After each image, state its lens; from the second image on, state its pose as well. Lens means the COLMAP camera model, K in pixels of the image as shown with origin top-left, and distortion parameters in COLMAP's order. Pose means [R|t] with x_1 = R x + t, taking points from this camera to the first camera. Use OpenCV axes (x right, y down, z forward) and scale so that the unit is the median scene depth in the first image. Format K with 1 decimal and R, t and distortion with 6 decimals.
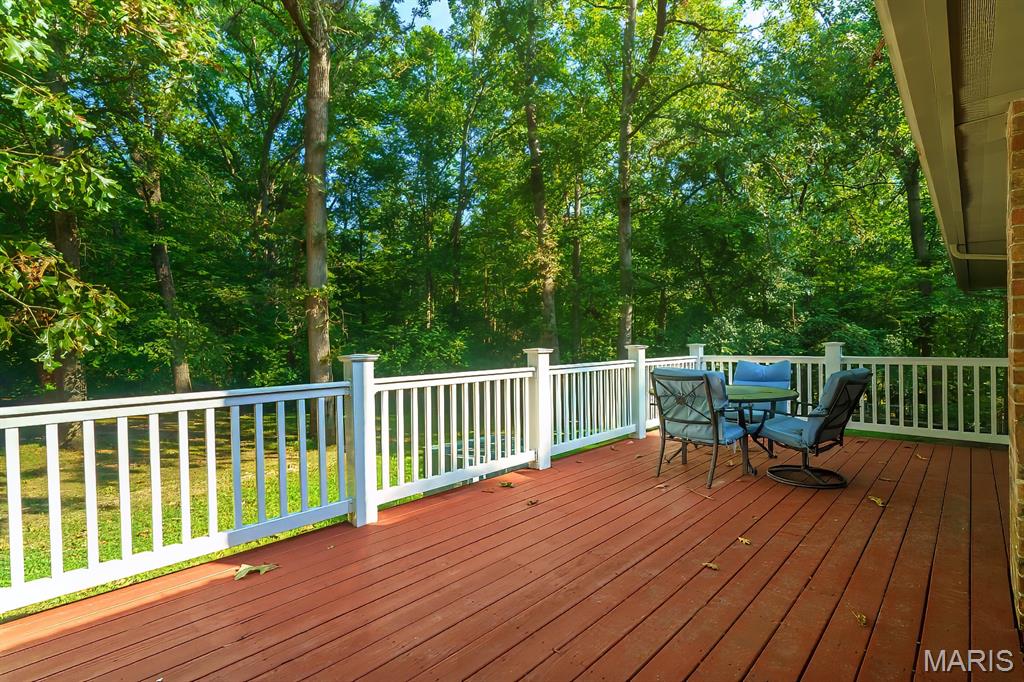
lens RADIAL K [[476.0, 0, 497.2], [0, 476.0, 340.6], [0, 0, 1]] dist [-0.001848, -0.000180]
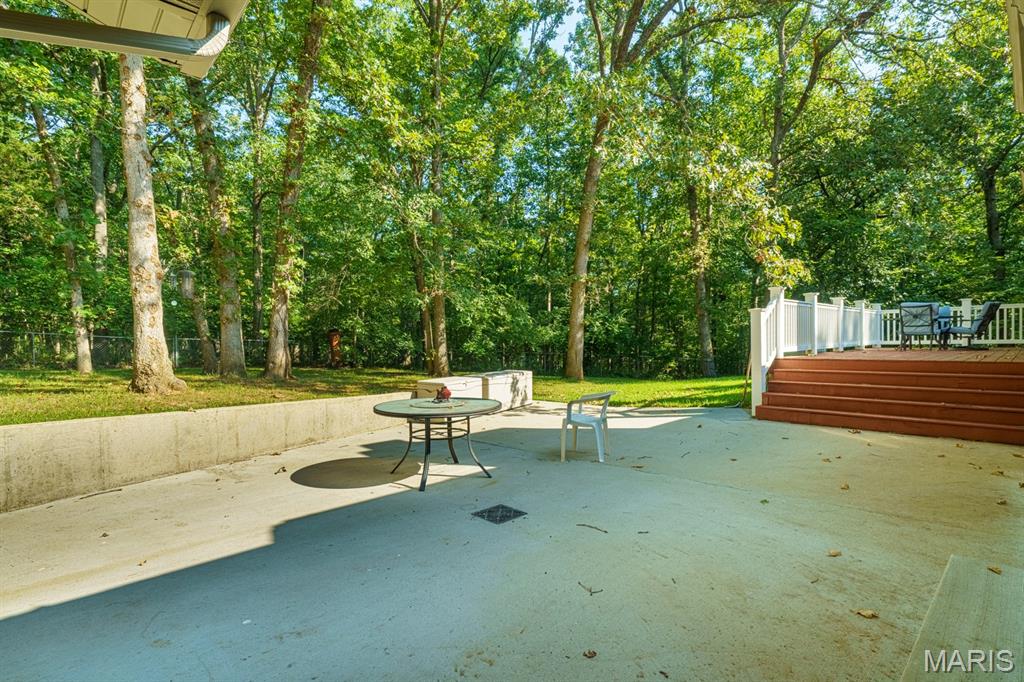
lens RADIAL K [[500.8, 0, 512.0], [0, 500.8, 341.0], [0, 0, 1]] dist [-0.001370, -0.000360]
pose [[0.999504, -0.003818, -0.031251, -1.100129], [0.004171, 0.999928, 0.011251, 0.148612], [0.031205, -0.011376, 0.999448, -1.111921]]
